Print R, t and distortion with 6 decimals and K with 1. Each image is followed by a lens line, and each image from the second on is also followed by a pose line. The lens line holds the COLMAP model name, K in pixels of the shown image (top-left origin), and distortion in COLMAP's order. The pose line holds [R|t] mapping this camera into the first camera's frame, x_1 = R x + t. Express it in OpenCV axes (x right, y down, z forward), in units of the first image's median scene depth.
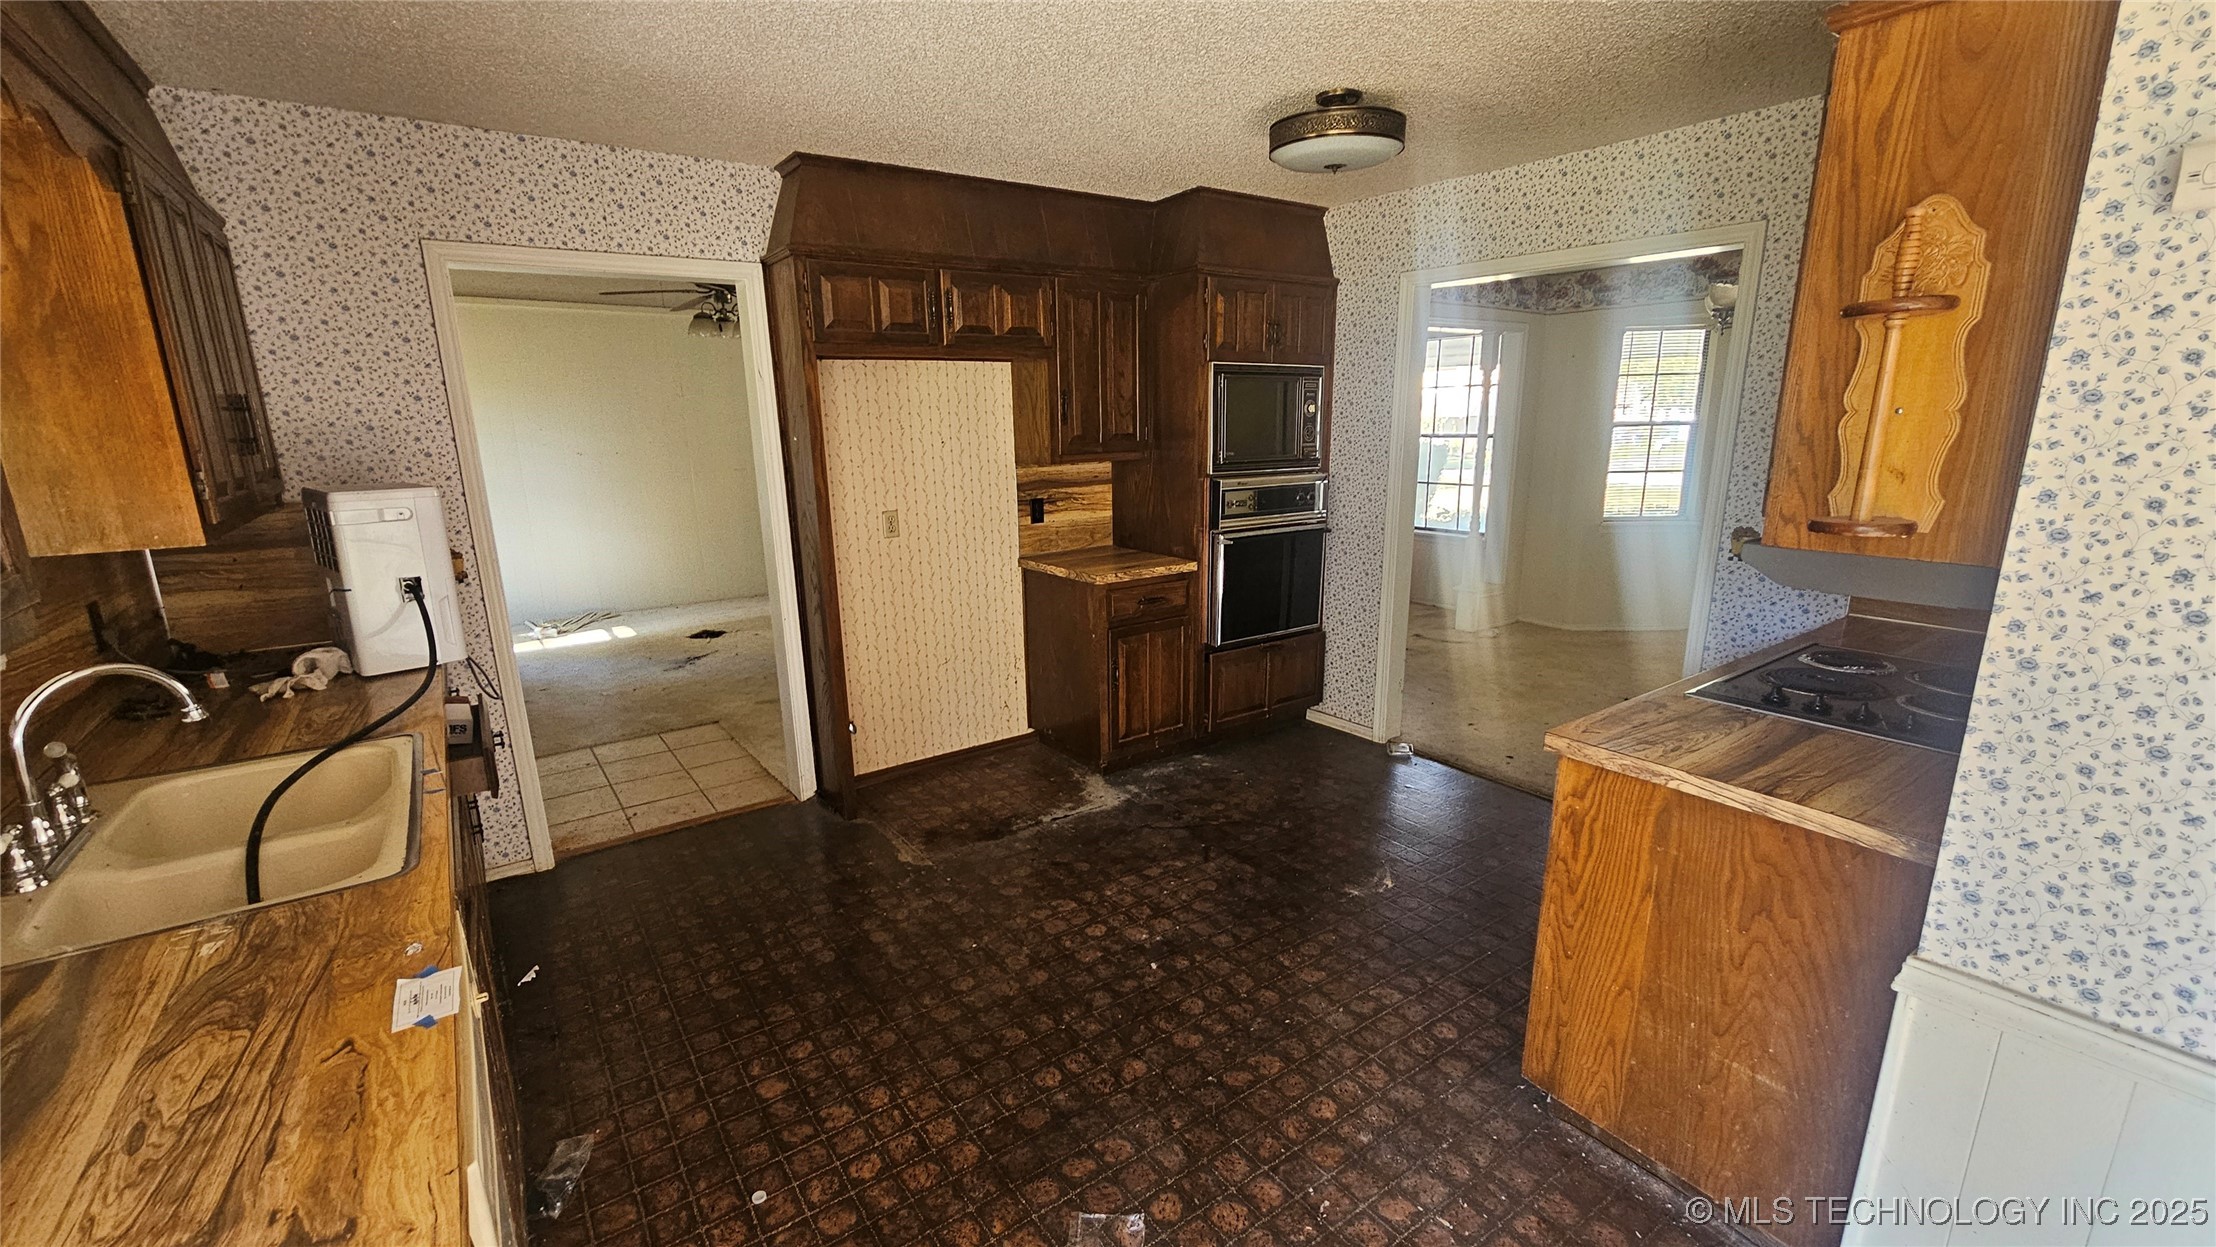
lens RADIAL K [[899.2, 0, 1108.0], [0, 899.2, 623.5], [0, 0, 1]] dist [-0.000132, 0.000011]
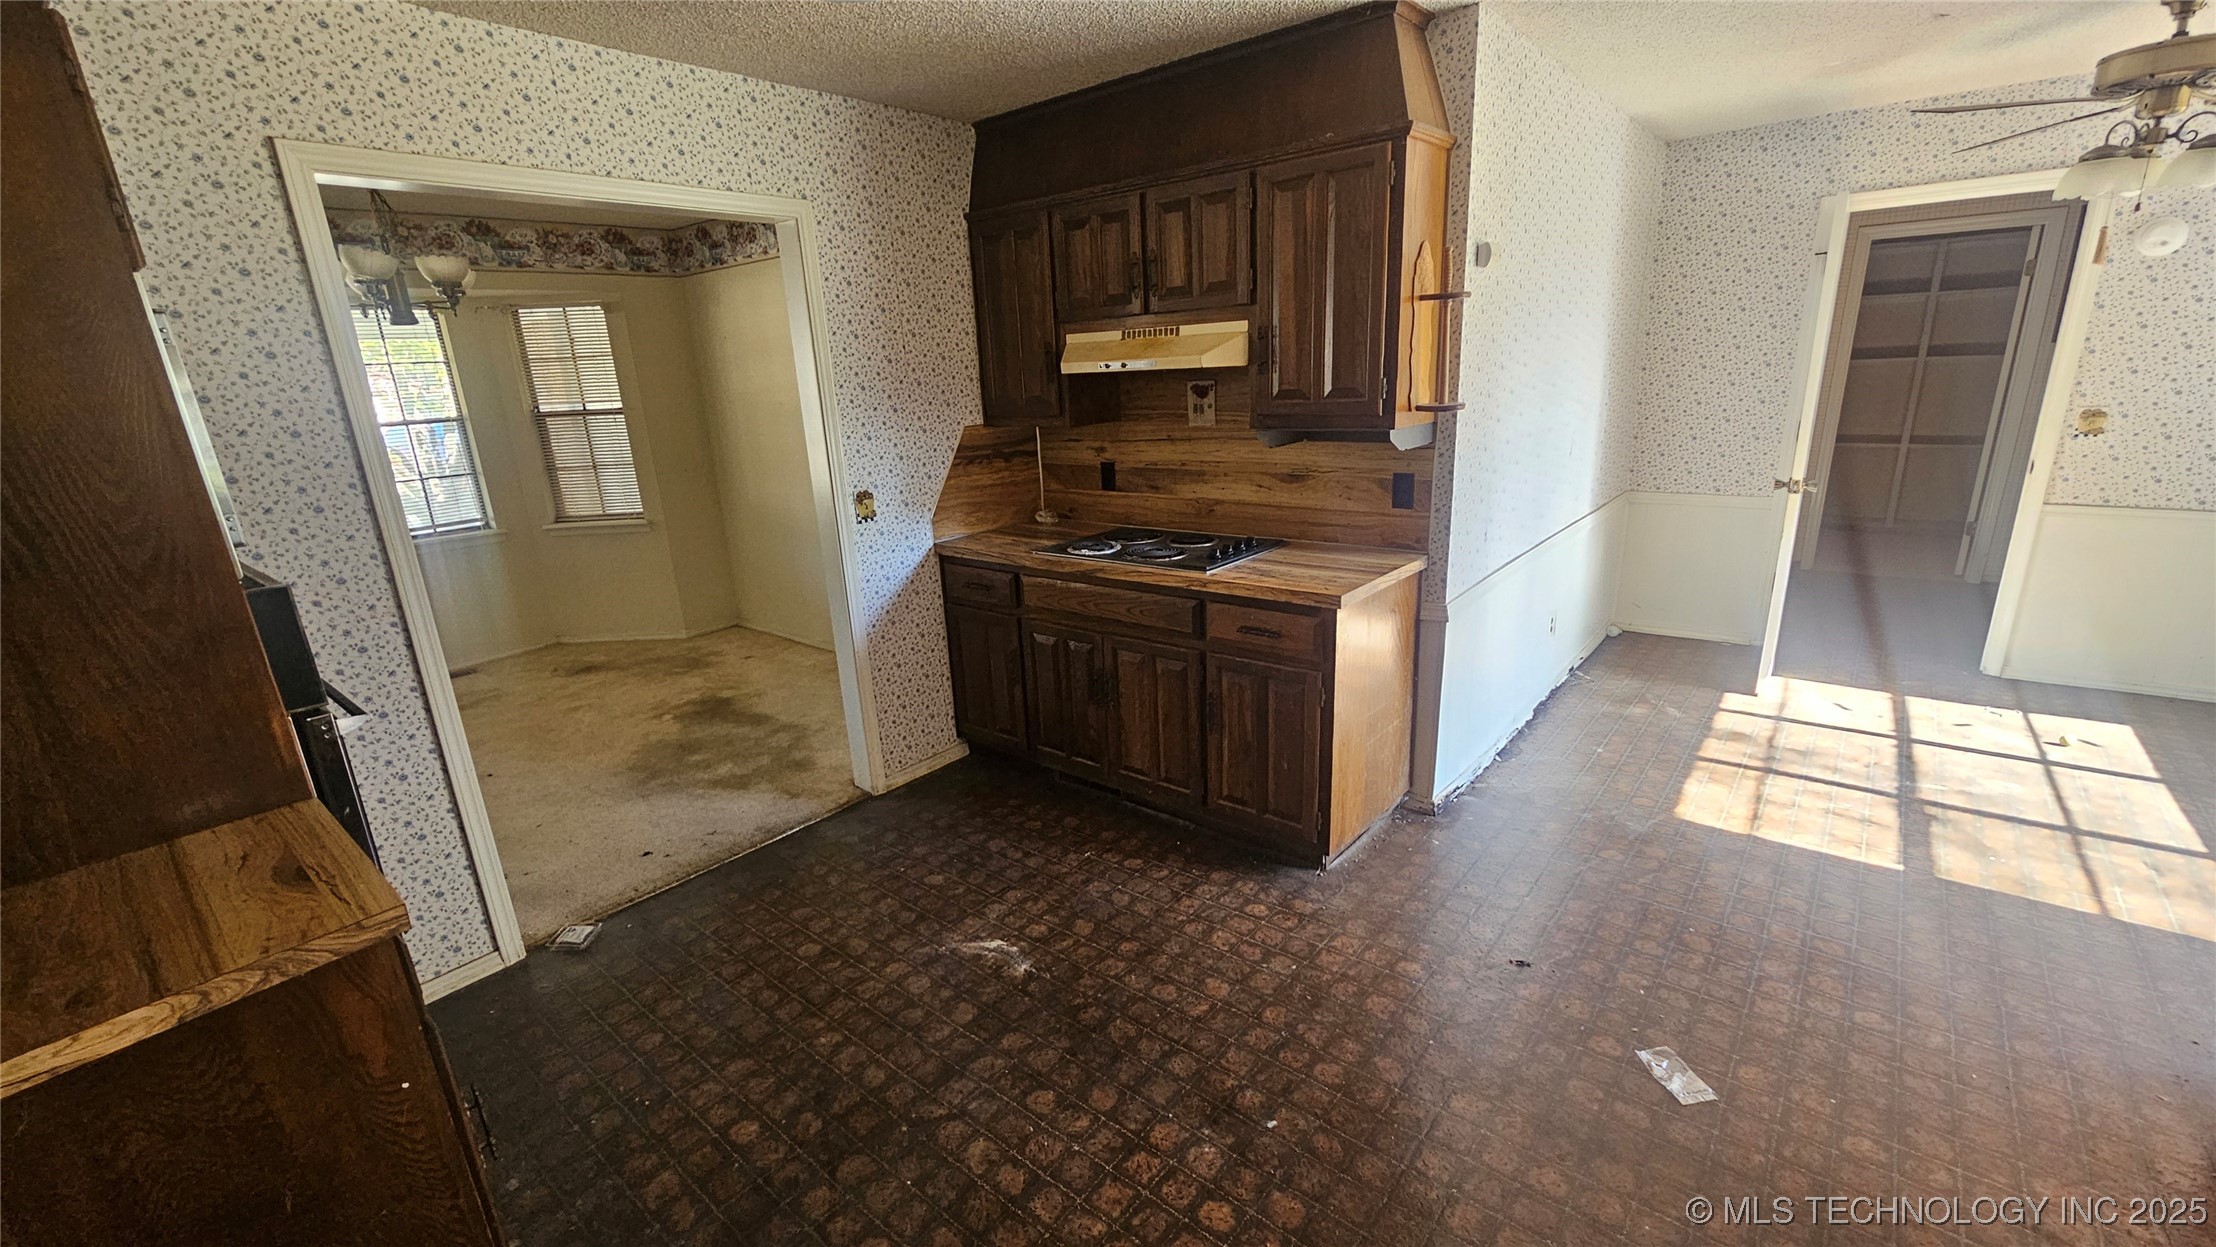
lens RADIAL K [[899.2, 0, 1108.0], [0, 899.2, 623.5], [0, 0, 1]] dist [-0.000132, 0.000011]
pose [[-0.238402, -0.247498, 0.939100, -0.489362], [0.272126, 0.911220, 0.309233, -0.246639], [-0.932262, 0.329275, -0.149886, 1.064667]]
